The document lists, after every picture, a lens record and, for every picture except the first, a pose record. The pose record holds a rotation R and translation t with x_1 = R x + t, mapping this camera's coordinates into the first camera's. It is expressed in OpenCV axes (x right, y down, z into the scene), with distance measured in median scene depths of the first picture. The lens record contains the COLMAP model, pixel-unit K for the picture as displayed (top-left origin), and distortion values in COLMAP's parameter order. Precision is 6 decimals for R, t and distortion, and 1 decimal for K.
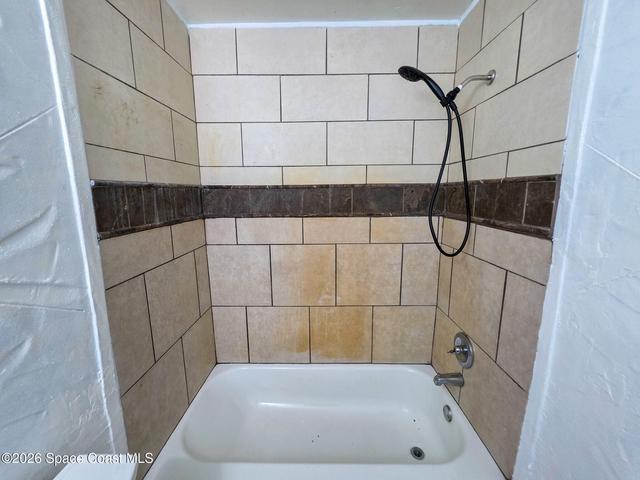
lens RADIAL K [[257.2, 0, 317.8], [0, 257.2, 238.4], [0, 0, 1]] dist [-0.004575, 0.000547]
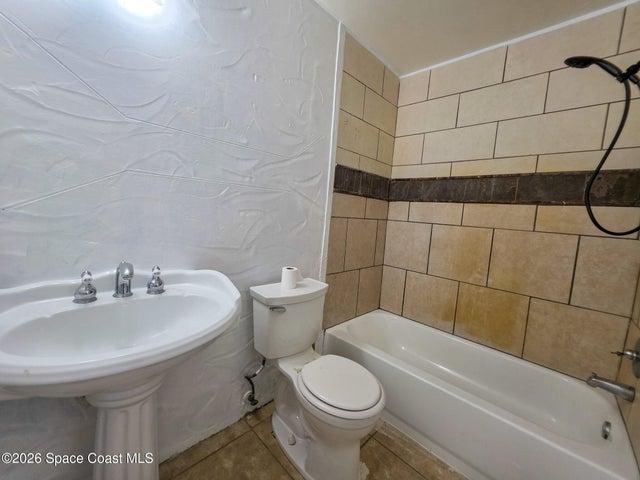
lens RADIAL K [[257.2, 0, 320.6], [0, 257.2, 237.7], [0, 0, 1]] dist [-0.004575, 0.000547]
pose [[0.730203, 0.123401, -0.671994, 0.280900], [-0.190404, 0.981343, -0.026689, 0.238835], [0.656163, 0.147439, 0.740076, -0.302520]]
